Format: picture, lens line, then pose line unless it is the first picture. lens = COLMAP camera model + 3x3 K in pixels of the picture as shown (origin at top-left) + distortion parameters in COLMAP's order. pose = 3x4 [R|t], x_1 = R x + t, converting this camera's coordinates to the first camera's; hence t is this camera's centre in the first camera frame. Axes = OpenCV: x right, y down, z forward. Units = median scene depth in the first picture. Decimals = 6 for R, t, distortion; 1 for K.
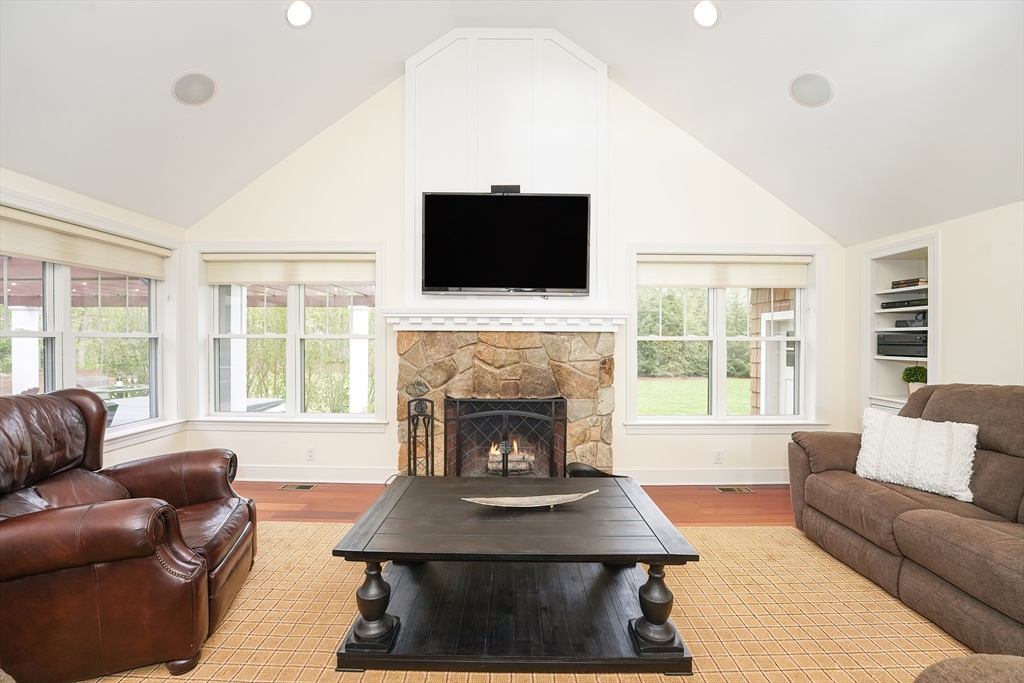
lens RADIAL K [[415.1, 0, 512.0], [0, 415.1, 341.5], [0, 0, 1]] dist [-0.028866, -0.000291]
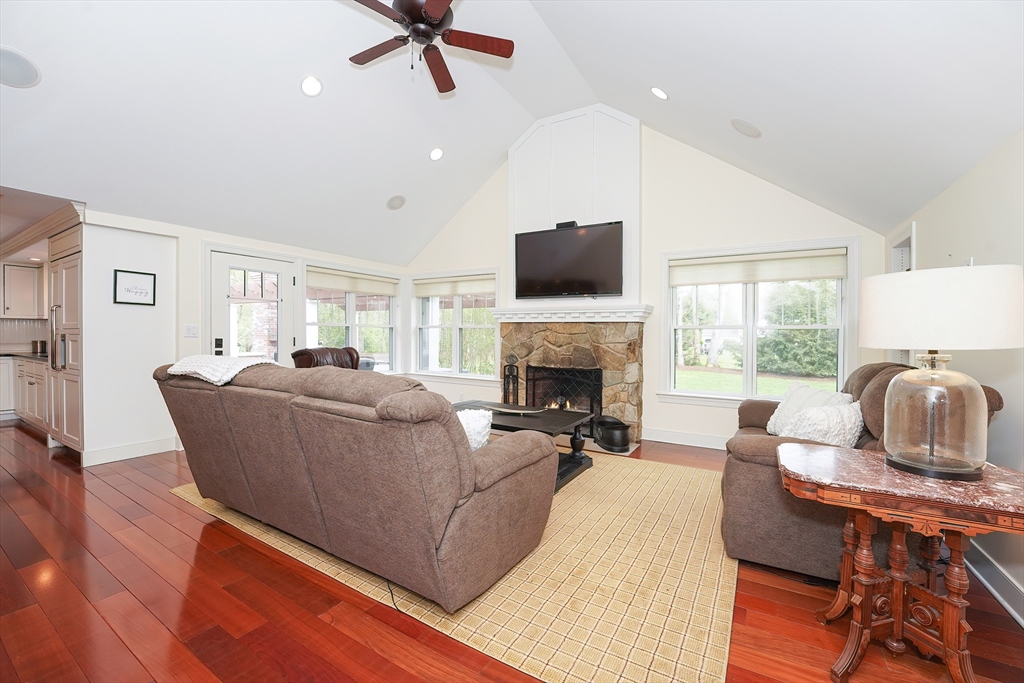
lens RADIAL K [[415.1, 0, 512.0], [0, 415.1, 341.5], [0, 0, 1]] dist [-0.028866, -0.000291]
pose [[0.859315, 0.013962, -0.511256, 0.583324], [-0.007542, 0.999865, 0.014630, 0.023948], [0.511391, -0.008716, 0.859304, -0.362062]]
